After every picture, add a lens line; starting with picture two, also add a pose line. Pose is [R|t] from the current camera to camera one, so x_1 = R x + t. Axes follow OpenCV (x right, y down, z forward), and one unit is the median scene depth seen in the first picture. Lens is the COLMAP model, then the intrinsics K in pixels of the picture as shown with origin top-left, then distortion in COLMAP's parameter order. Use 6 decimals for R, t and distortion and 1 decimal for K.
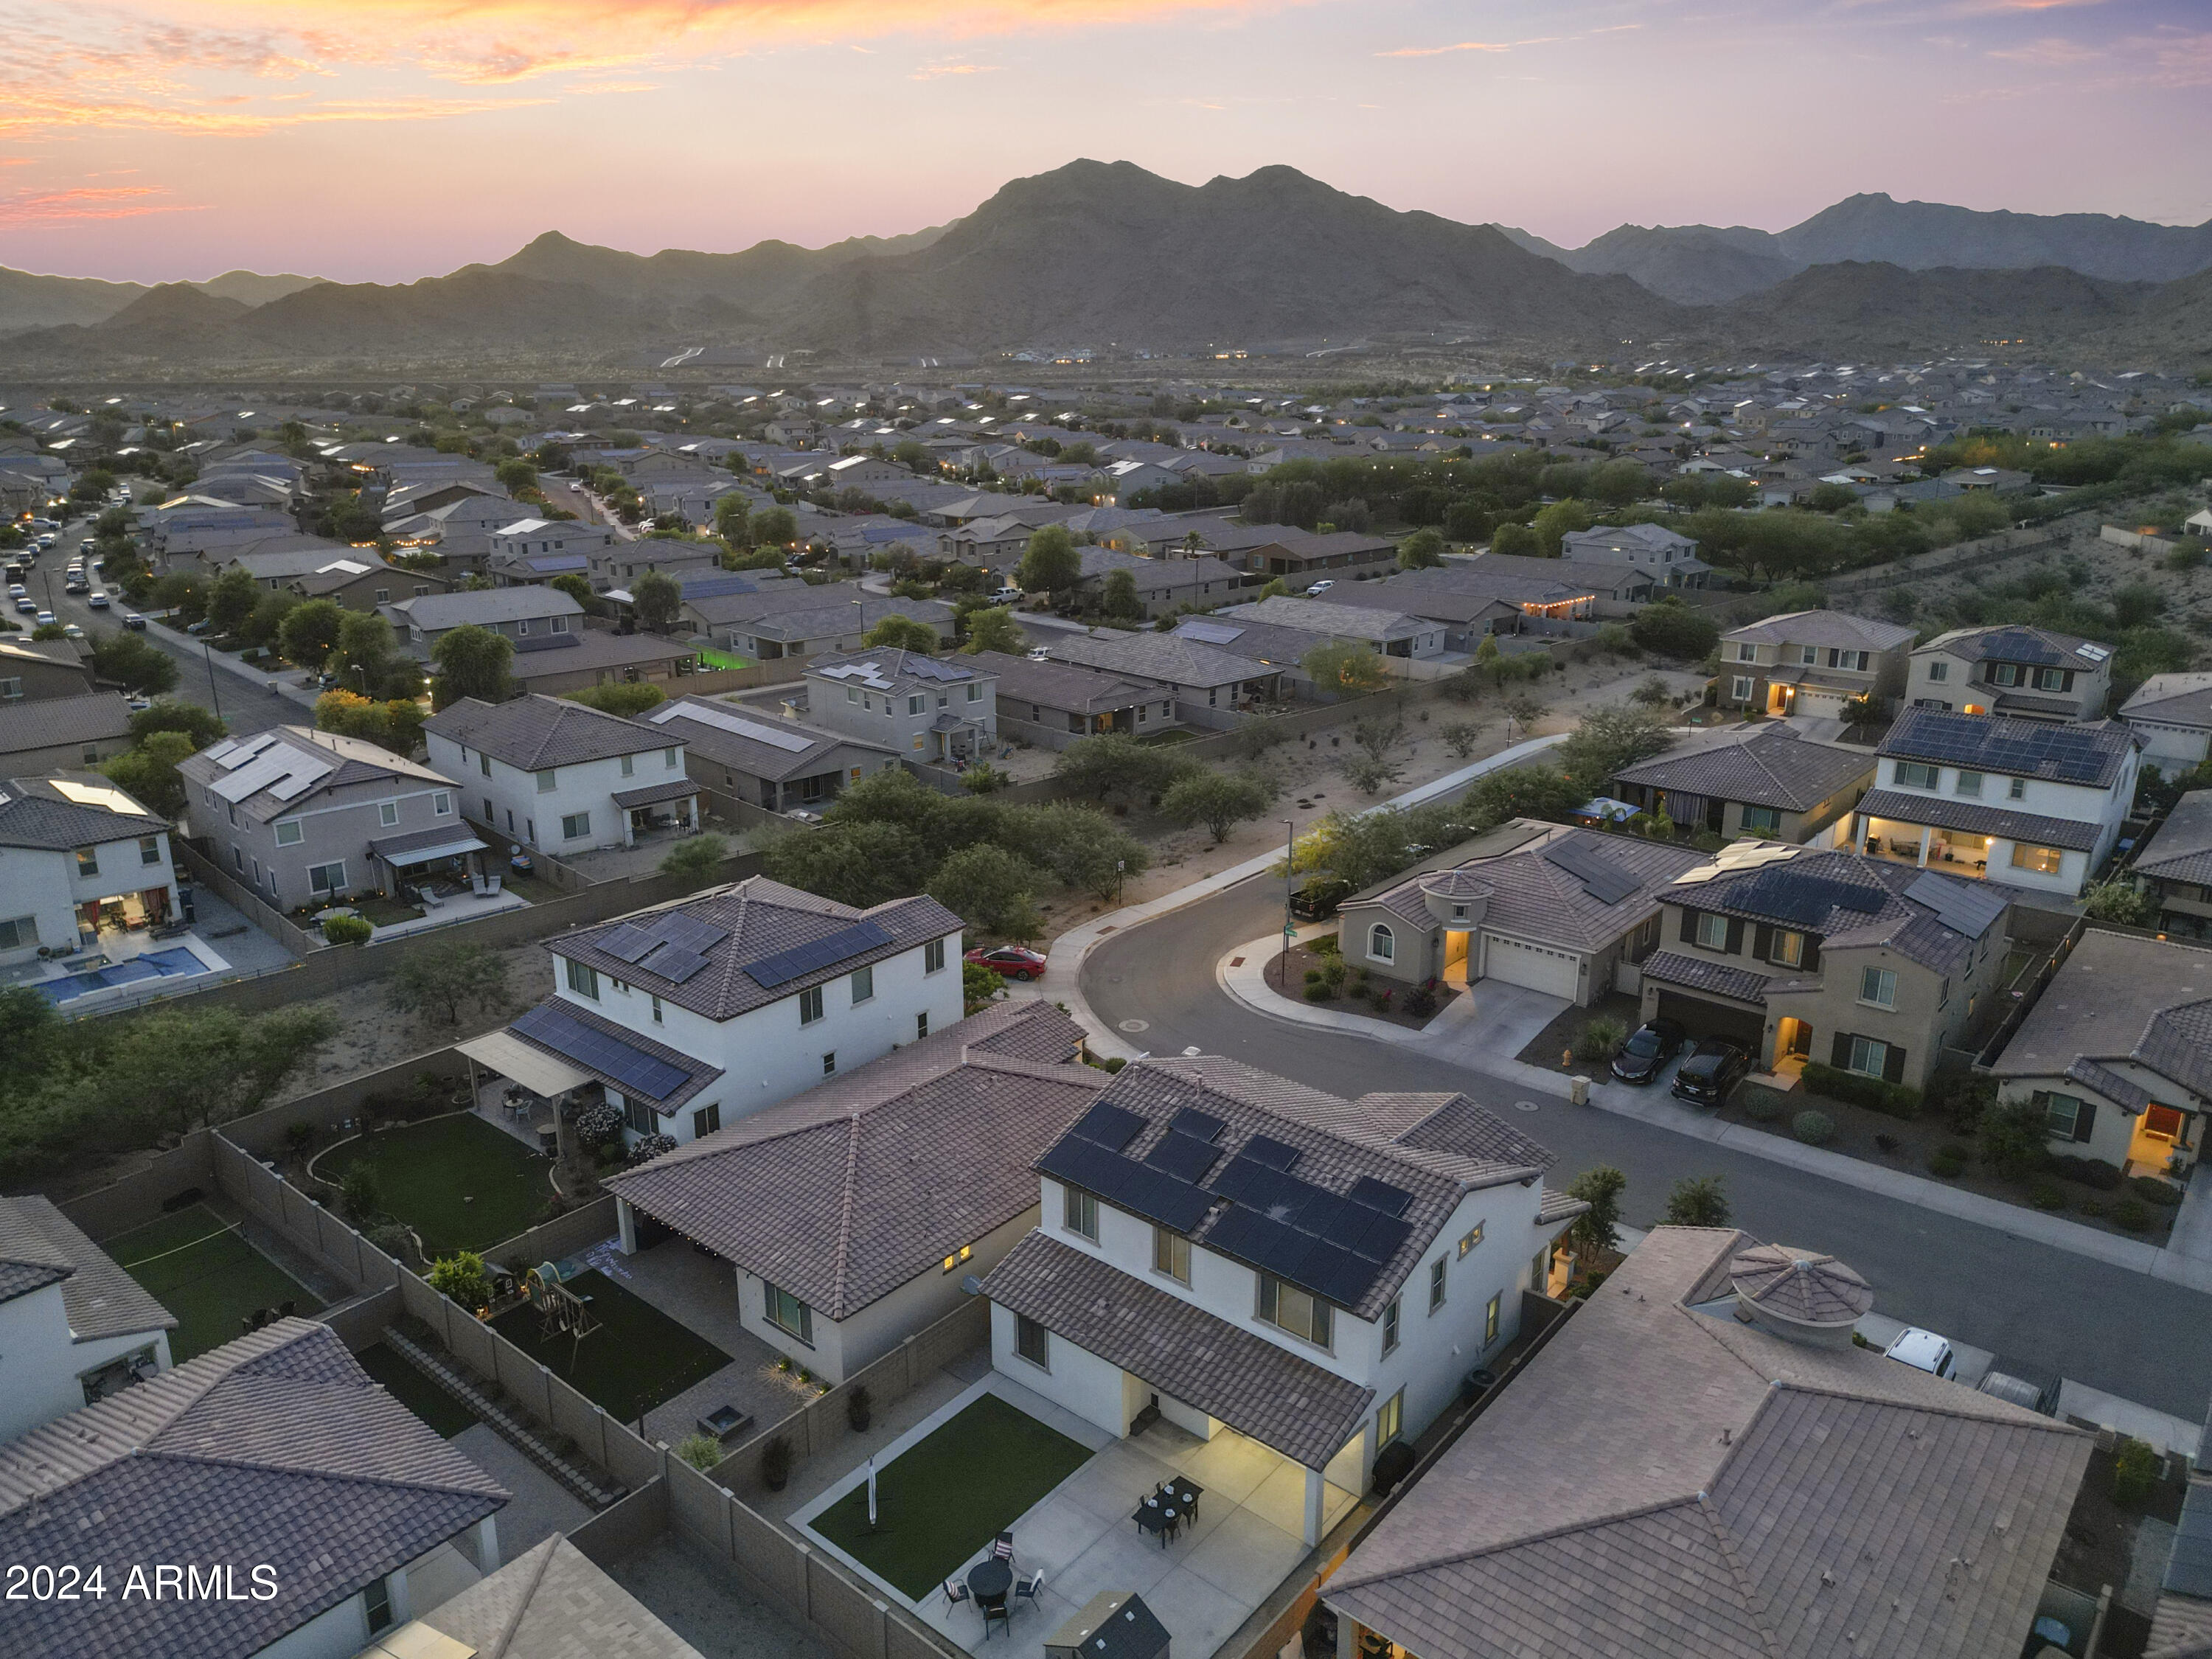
lens RADIAL K [[1542.9, 0, 1100.6], [0, 1542.9, 824.2], [0, 0, 1]] dist [0.076459, -0.075512]
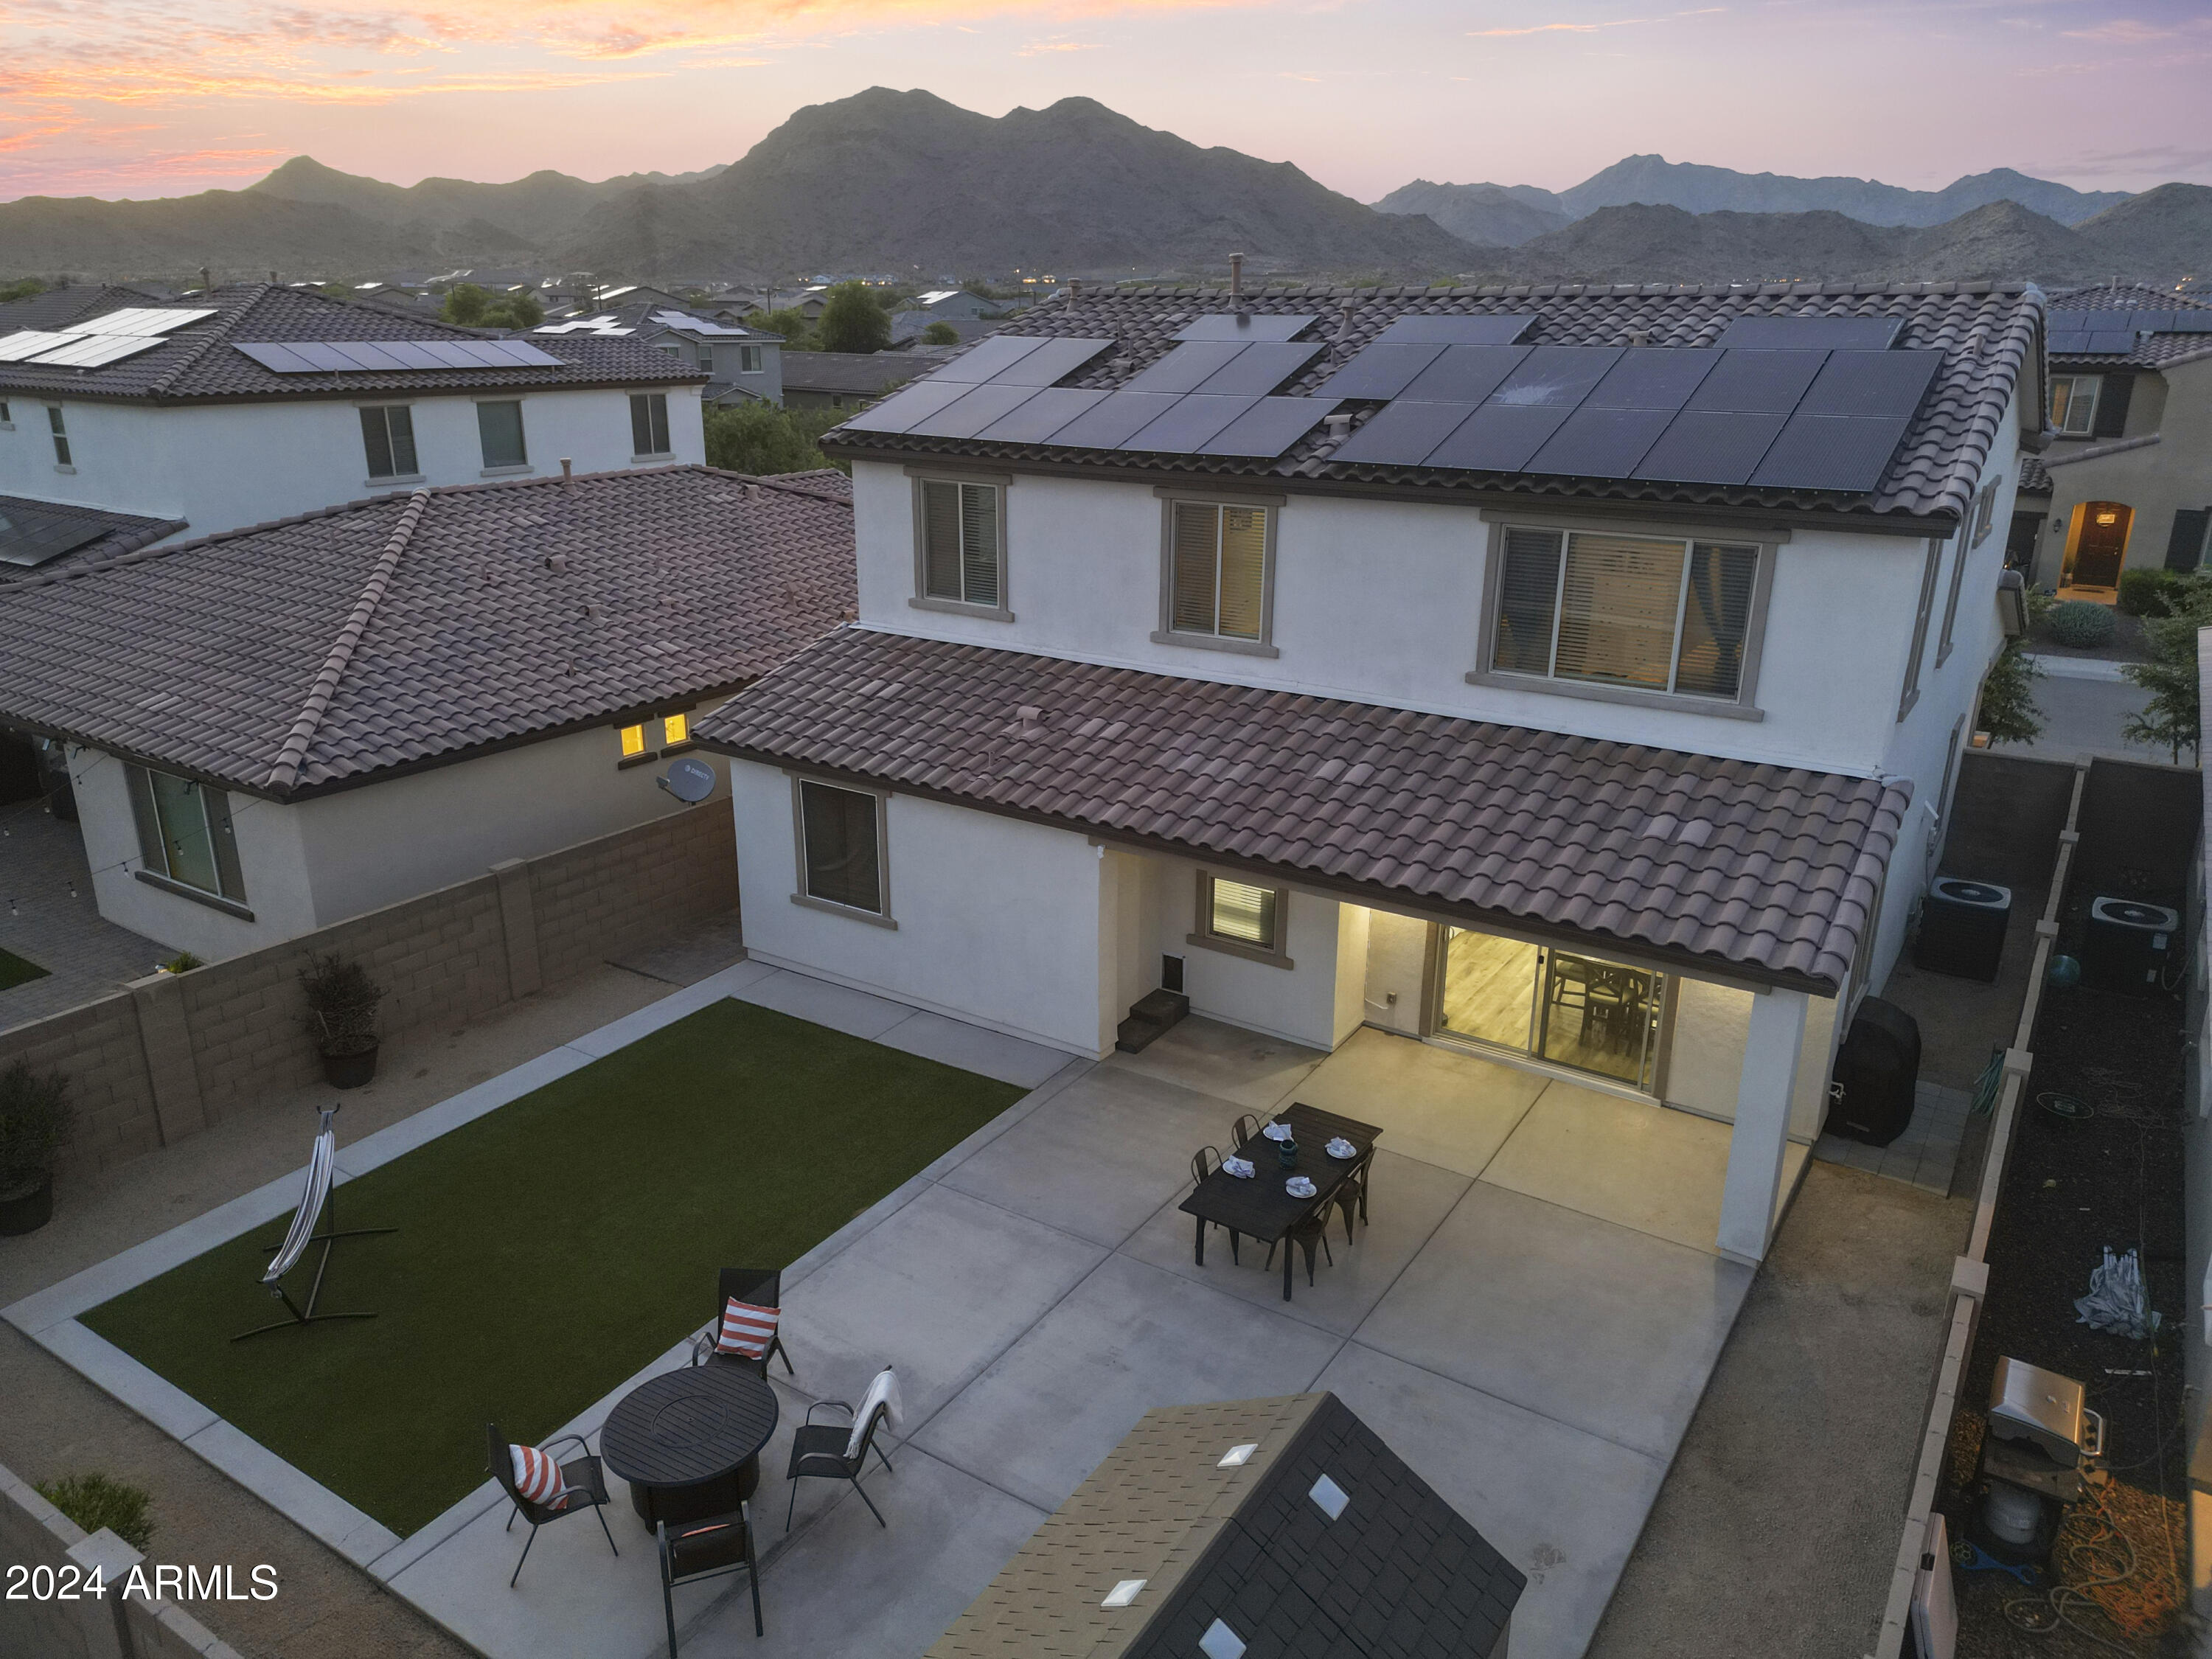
lens RADIAL K [[1542.9, 0, 1100.6], [0, 1542.9, 824.2], [0, 0, 1]] dist [0.076459, -0.075512]
pose [[0.992697, -0.027518, 0.117458, -0.024846], [0.024454, 0.999324, 0.027449, 0.309223], [-0.118134, -0.024376, 0.992698, 0.603047]]
